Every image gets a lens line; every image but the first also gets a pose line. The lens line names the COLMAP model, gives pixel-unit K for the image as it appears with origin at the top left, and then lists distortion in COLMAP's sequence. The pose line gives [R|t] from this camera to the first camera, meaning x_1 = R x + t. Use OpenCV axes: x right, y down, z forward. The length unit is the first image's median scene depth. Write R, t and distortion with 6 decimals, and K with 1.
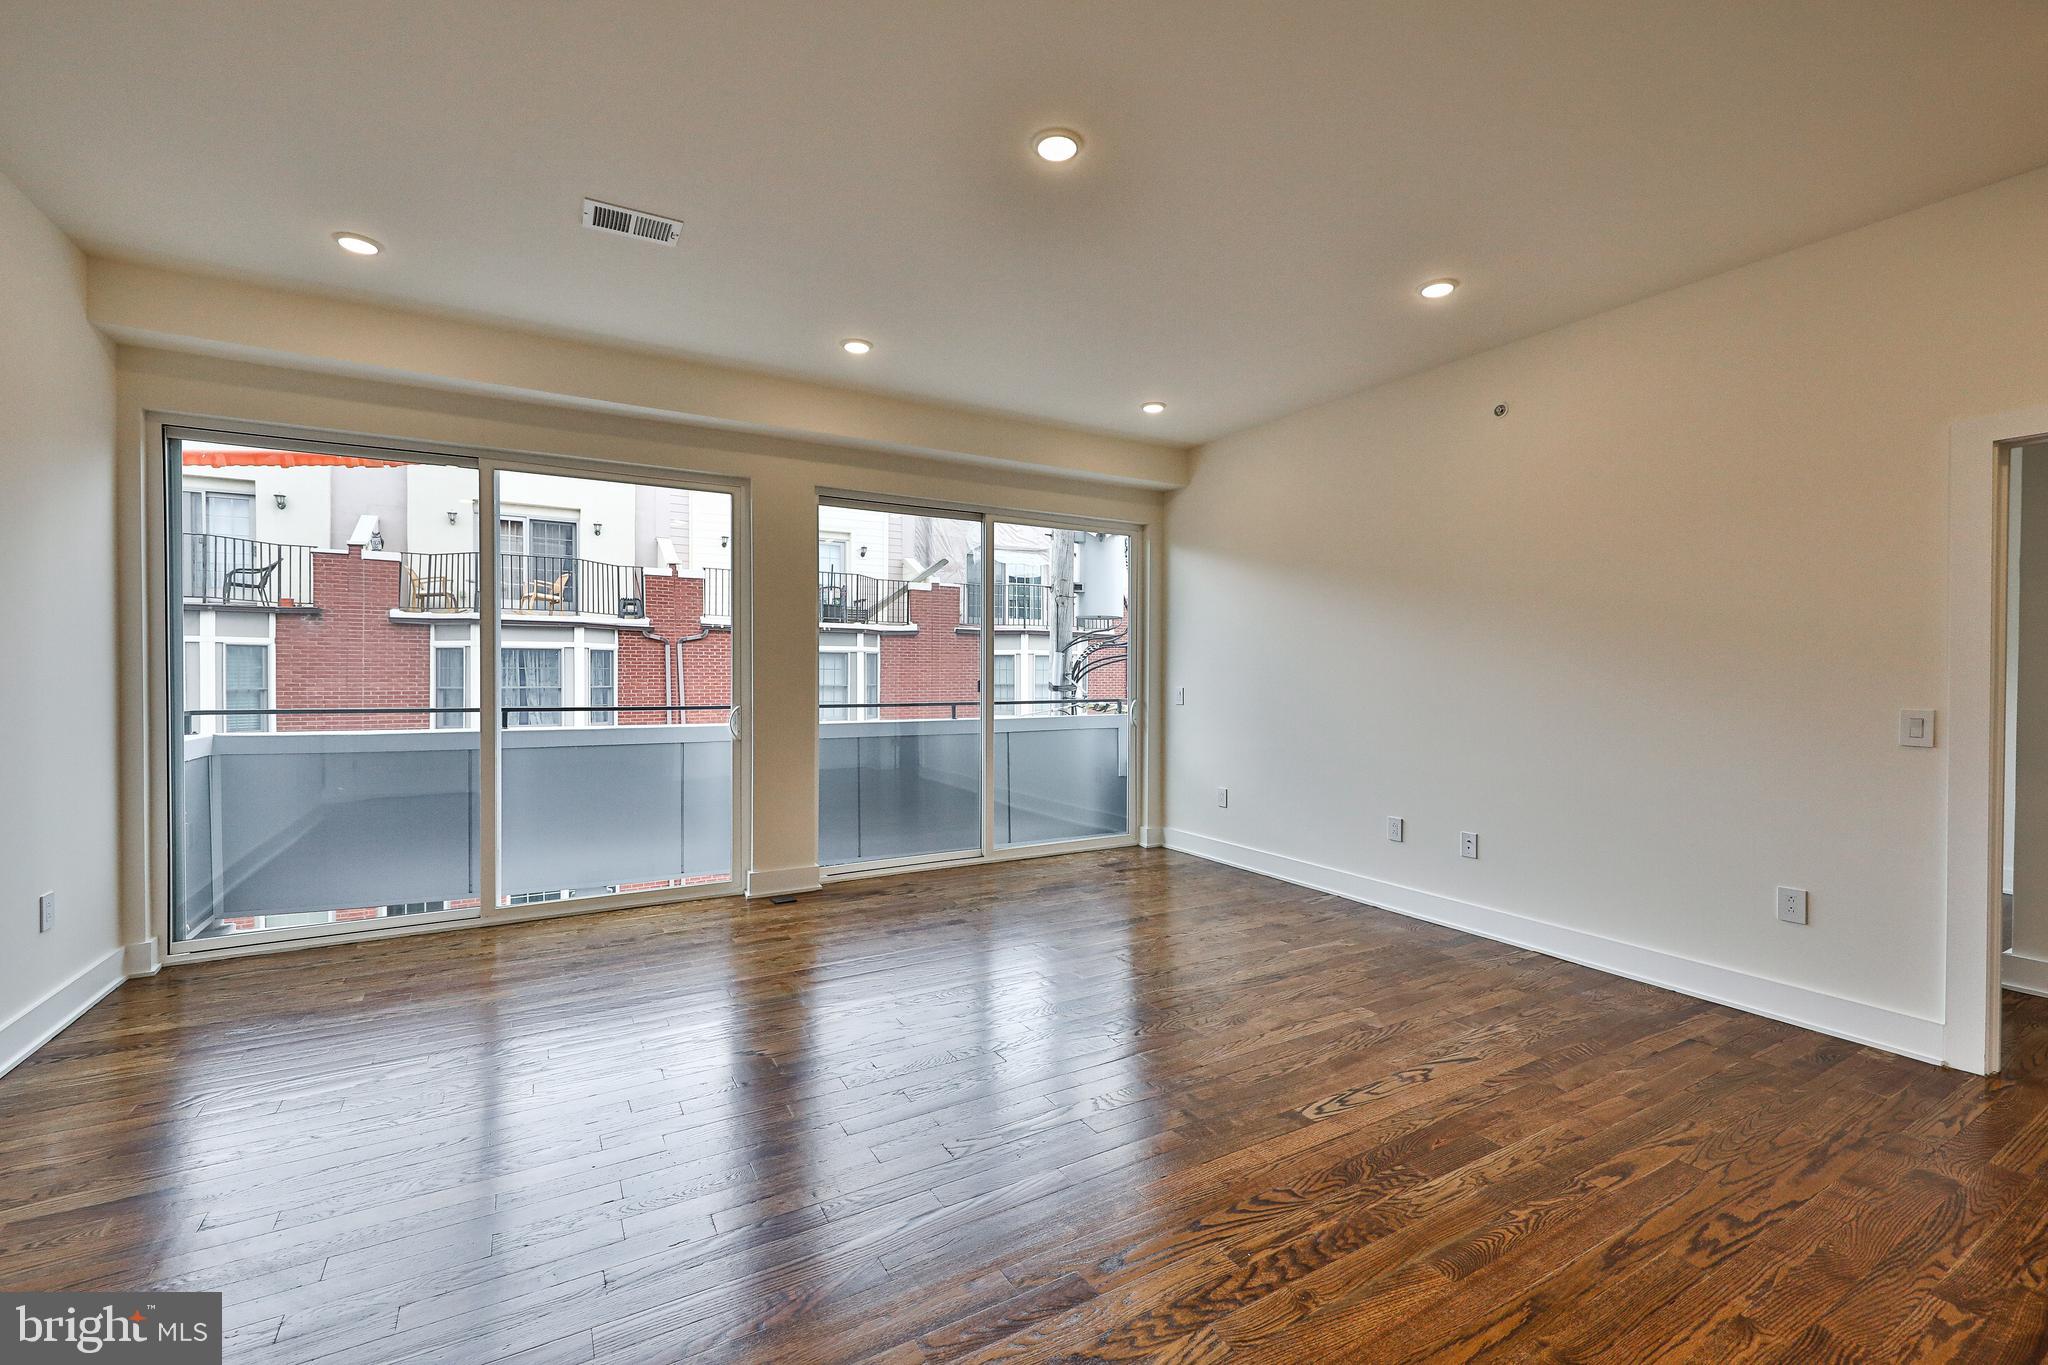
lens RADIAL K [[834.6, 0, 1012.4], [0, 834.6, 682.9], [0, 0, 1]] dist [0.007960, 0.000134]
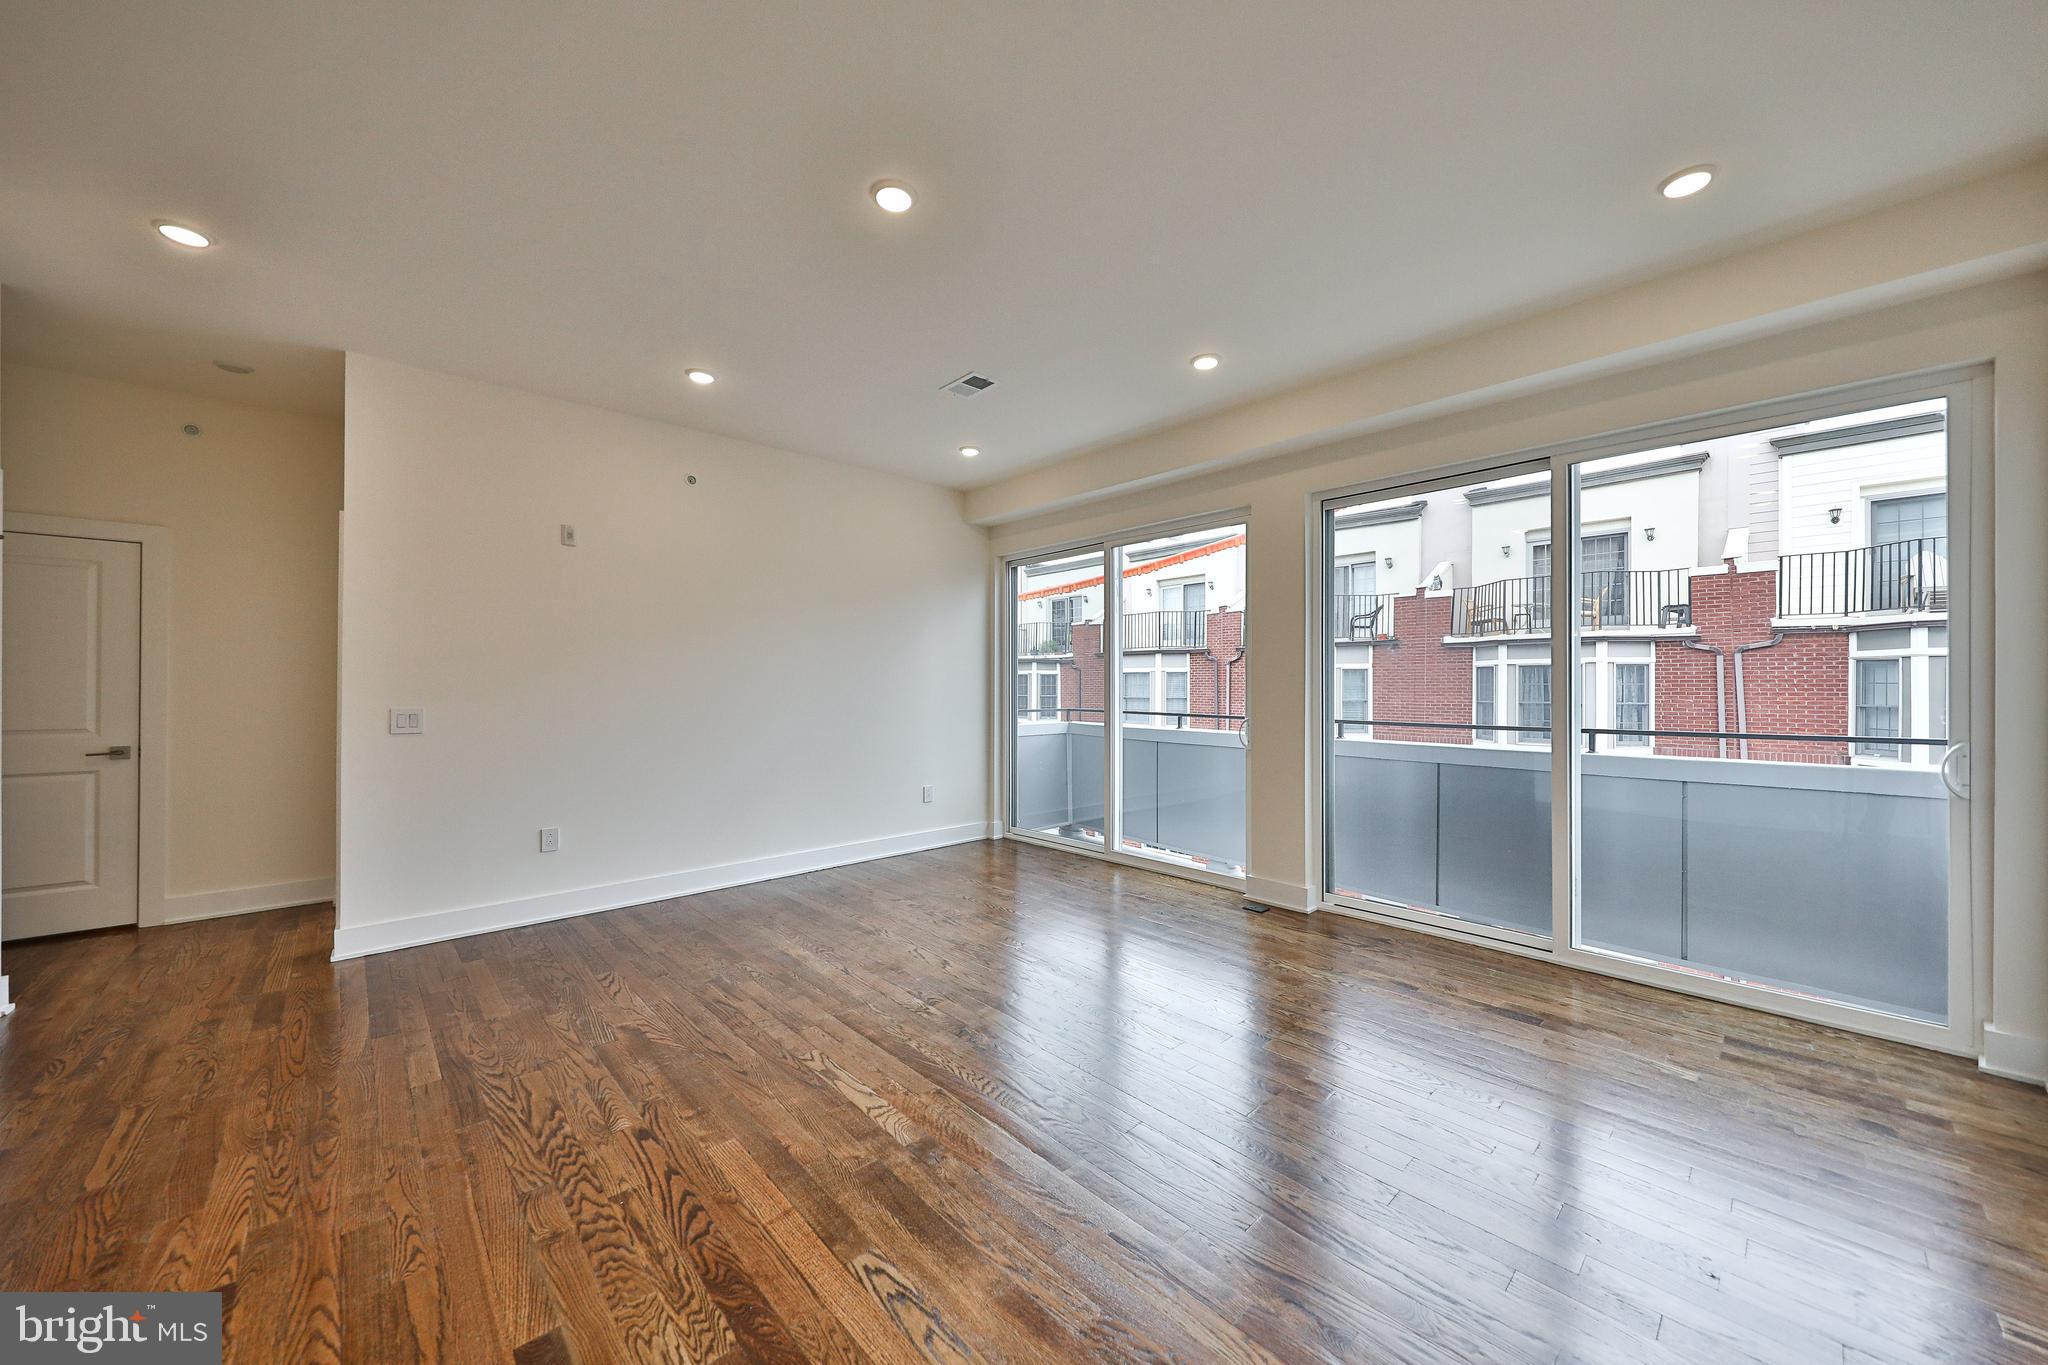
lens RADIAL K [[750.3, 0, 1036.9], [0, 750.3, 684.0], [0, 0, 1]] dist [-0.001097, -0.000374]
pose [[0.233997, -0.006653, -0.972215, 0.189499], [-0.012226, 0.999877, -0.009785, -0.000890], [0.972160, 0.014176, 0.233887, 0.176557]]
